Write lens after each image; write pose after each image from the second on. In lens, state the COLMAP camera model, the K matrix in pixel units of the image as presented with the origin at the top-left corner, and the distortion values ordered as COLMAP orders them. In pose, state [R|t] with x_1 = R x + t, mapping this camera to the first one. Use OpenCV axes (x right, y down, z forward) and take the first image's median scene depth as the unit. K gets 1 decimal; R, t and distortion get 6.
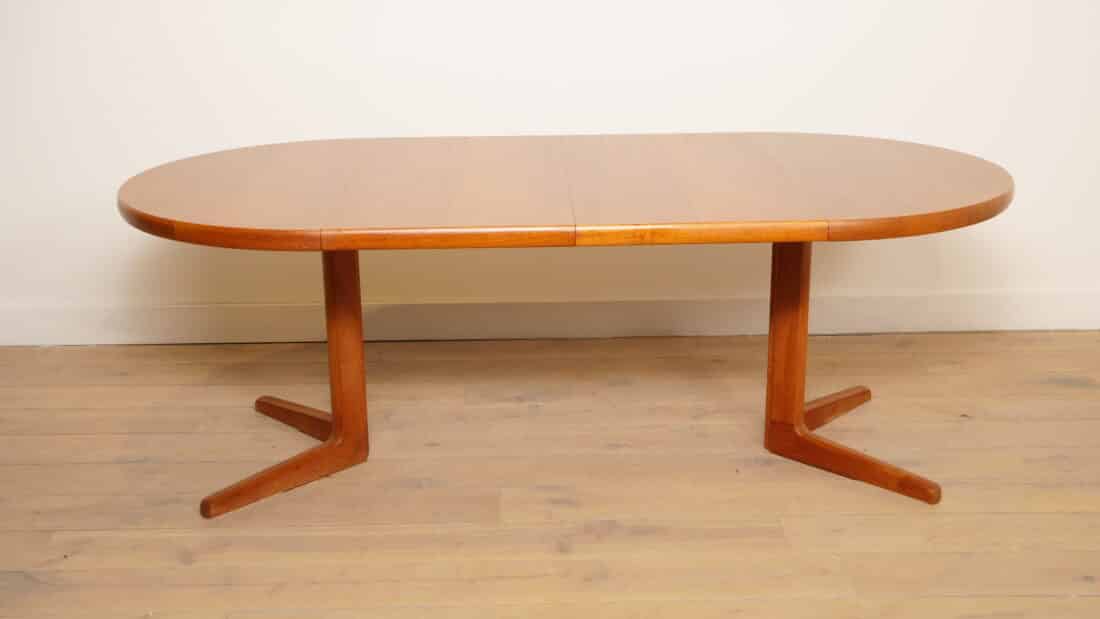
lens RADIAL K [[1323.4, 0, 547.7], [0, 1323.4, 313.3], [0, 0, 1]] dist [0.037001, 0.000000]
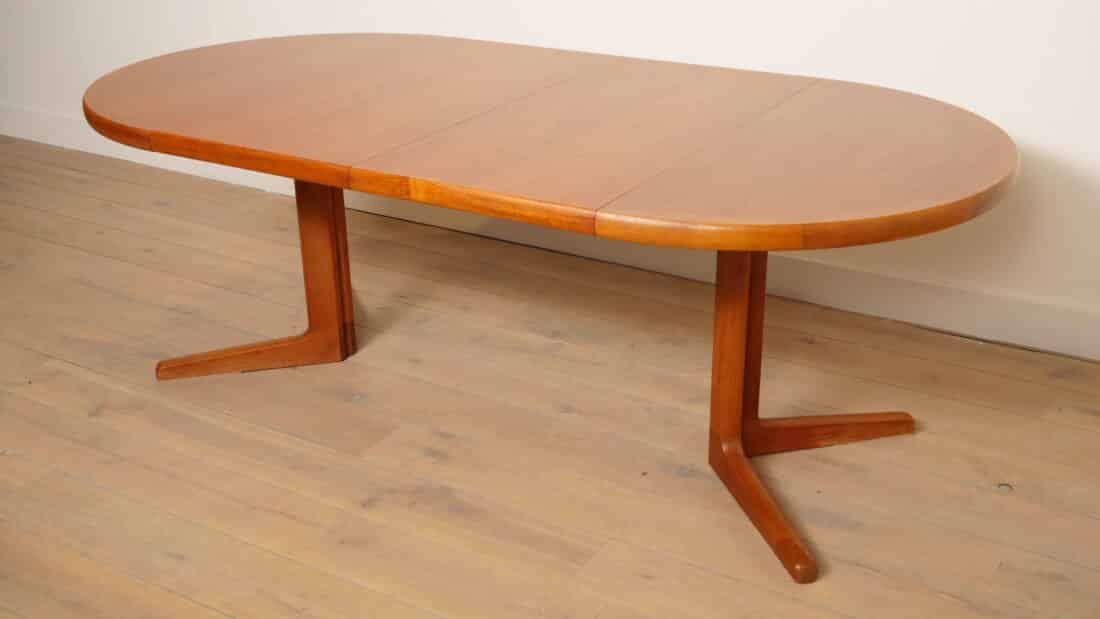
lens RADIAL K [[1254.8, 0, 556.8], [0, 1254.8, 312.7], [0, 0, 1]] dist [0.066546, 0.000000]
pose [[0.843335, 0.215030, -0.492492, 0.431932], [-0.157190, 0.975079, 0.156566, -0.093479], [0.513885, -0.054622, 0.856119, 0.245032]]
